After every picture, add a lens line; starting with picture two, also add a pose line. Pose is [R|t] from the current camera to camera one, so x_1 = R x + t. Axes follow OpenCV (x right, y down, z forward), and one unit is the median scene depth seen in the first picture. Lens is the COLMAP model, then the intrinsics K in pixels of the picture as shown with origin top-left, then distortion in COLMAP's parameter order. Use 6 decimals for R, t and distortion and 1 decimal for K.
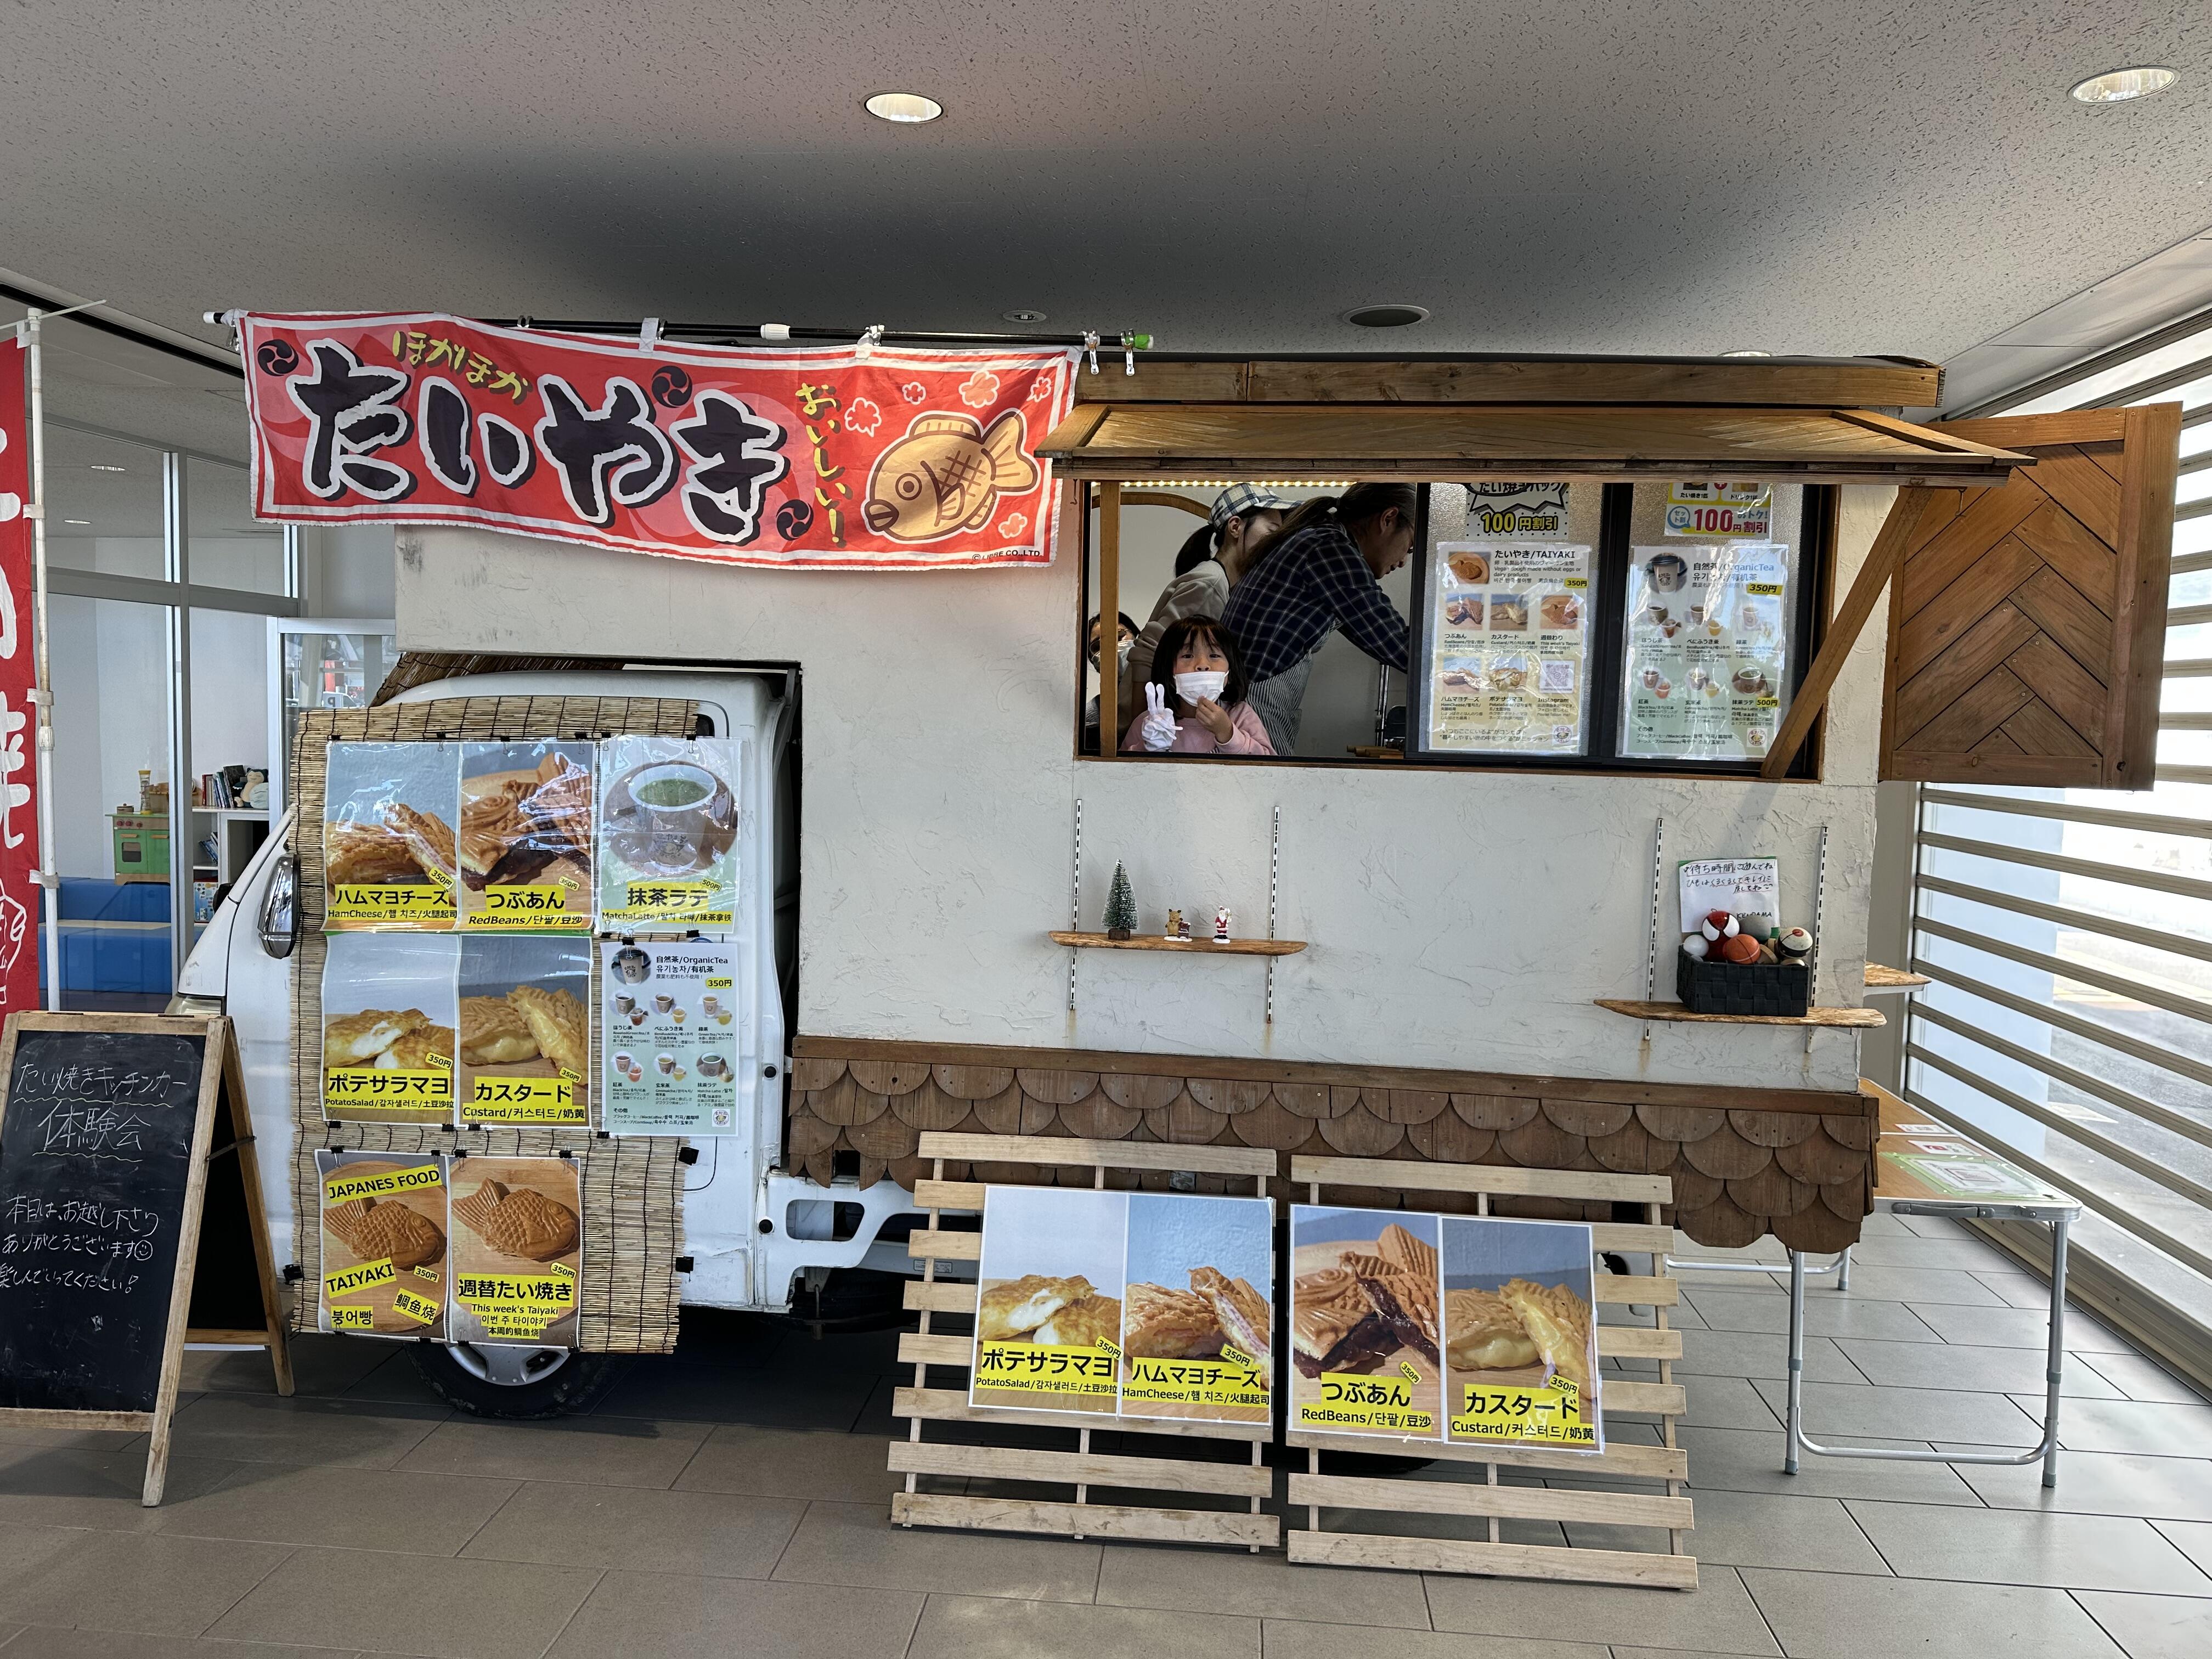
lens RADIAL K [[1558.1, 0, 962.2], [0, 1558.1, 774.7], [0, 0, 1]] dist [0.013667, -0.031546]
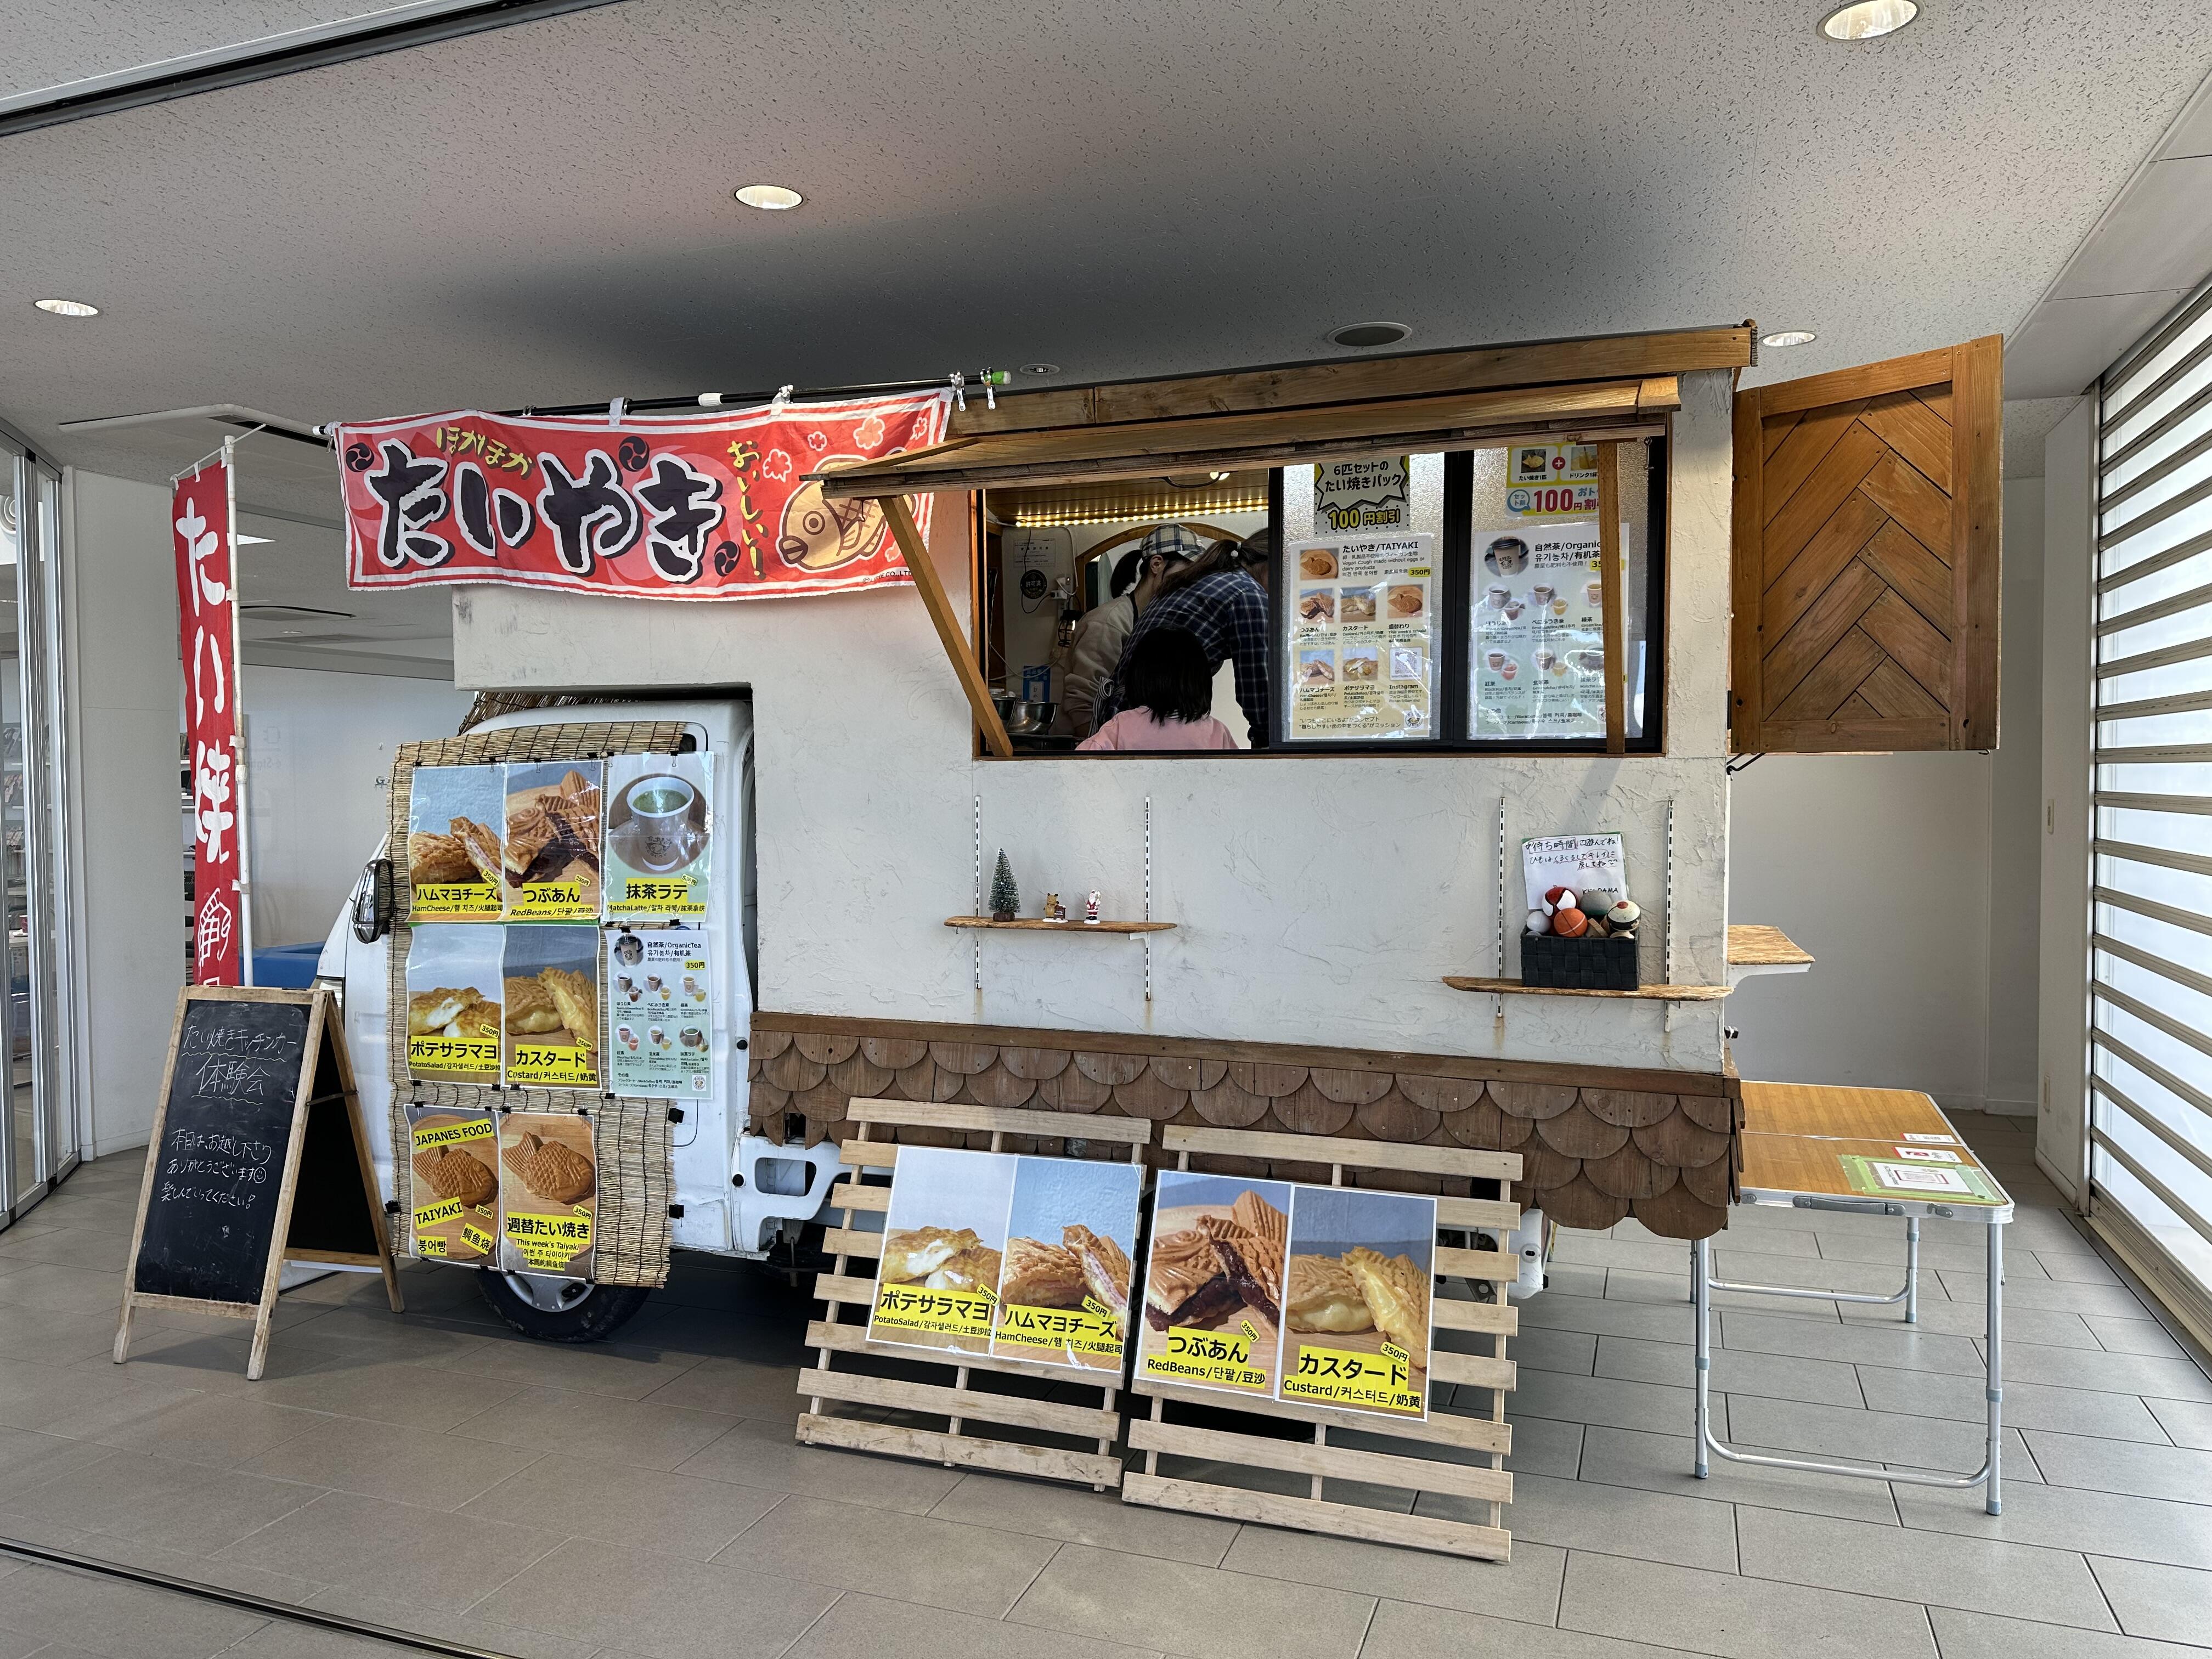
lens RADIAL K [[1558.1, 0, 1129.2], [0, 1558.1, 818.6], [0, 0, 1]] dist [0.013667, -0.031546]
pose [[0.967470, -0.022908, -0.251945, 0.464967], [0.014022, 0.999217, -0.037008, 0.075706], [0.252595, 0.032272, 0.967034, -0.038436]]
